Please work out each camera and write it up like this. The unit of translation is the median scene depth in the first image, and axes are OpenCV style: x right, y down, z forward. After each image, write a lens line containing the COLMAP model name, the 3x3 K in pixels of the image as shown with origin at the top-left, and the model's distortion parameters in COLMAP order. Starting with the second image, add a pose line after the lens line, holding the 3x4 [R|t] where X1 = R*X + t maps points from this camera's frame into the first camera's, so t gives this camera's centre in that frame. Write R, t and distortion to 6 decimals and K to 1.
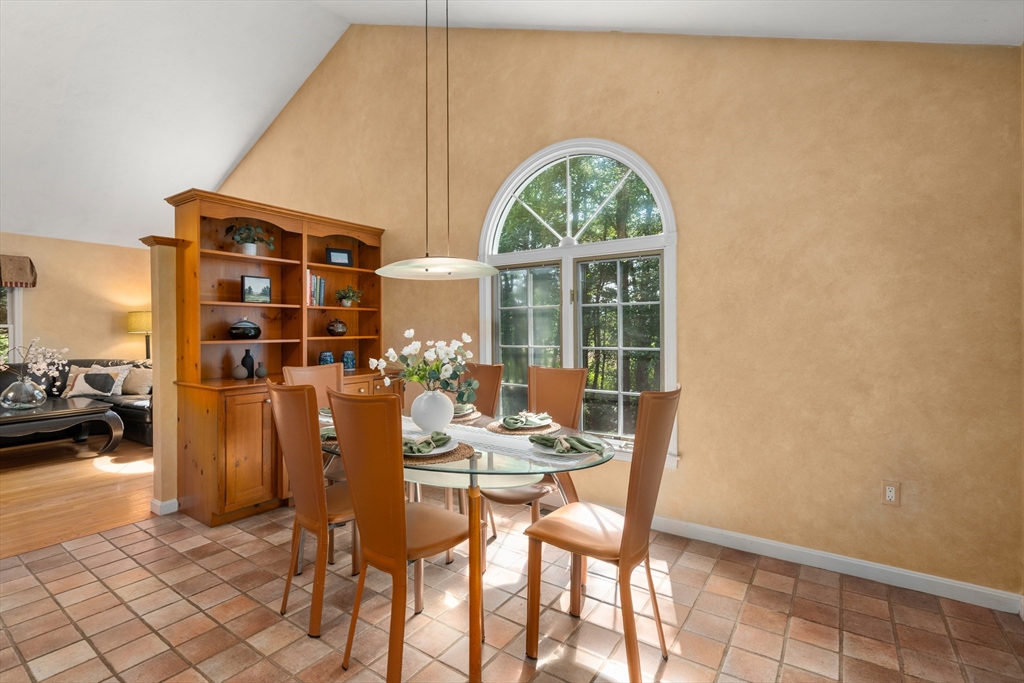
lens RADIAL K [[469.5, 0, 512.2], [0, 469.5, 330.6], [0, 0, 1]] dist [-0.003936, 0.000714]
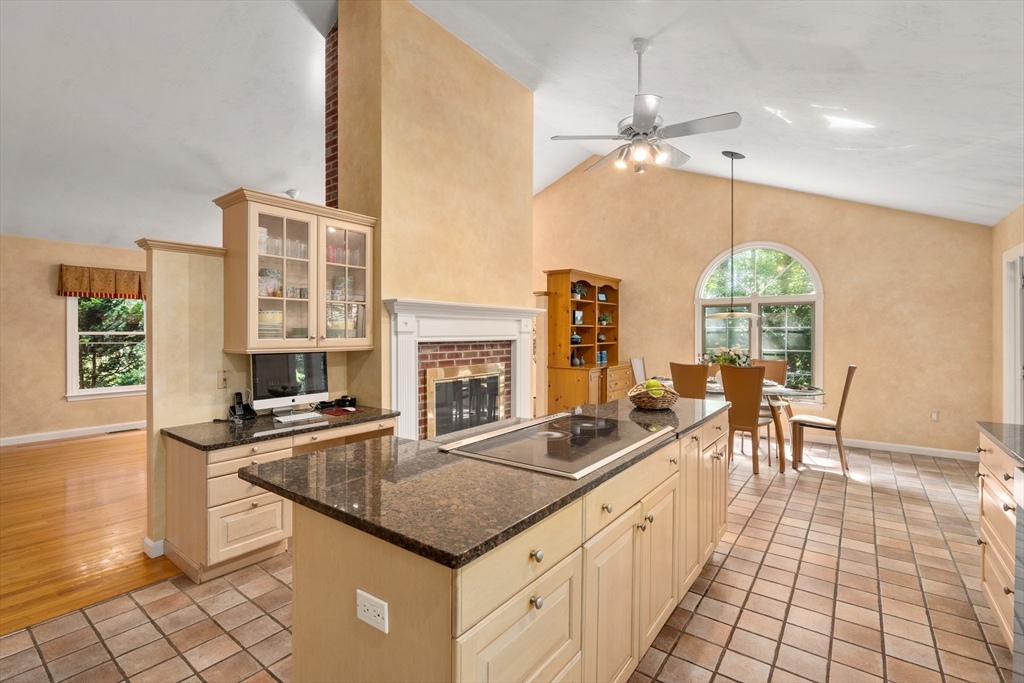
lens RADIAL K [[469.5, 0, 500.2], [0, 469.5, 329.8], [0, 0, 1]] dist [-0.003936, 0.000714]
pose [[0.999265, 0.006377, -0.037792, -1.098778], [-0.006467, 0.999977, -0.002271, -0.046056], [0.037776, 0.002514, 0.999283, -1.222611]]
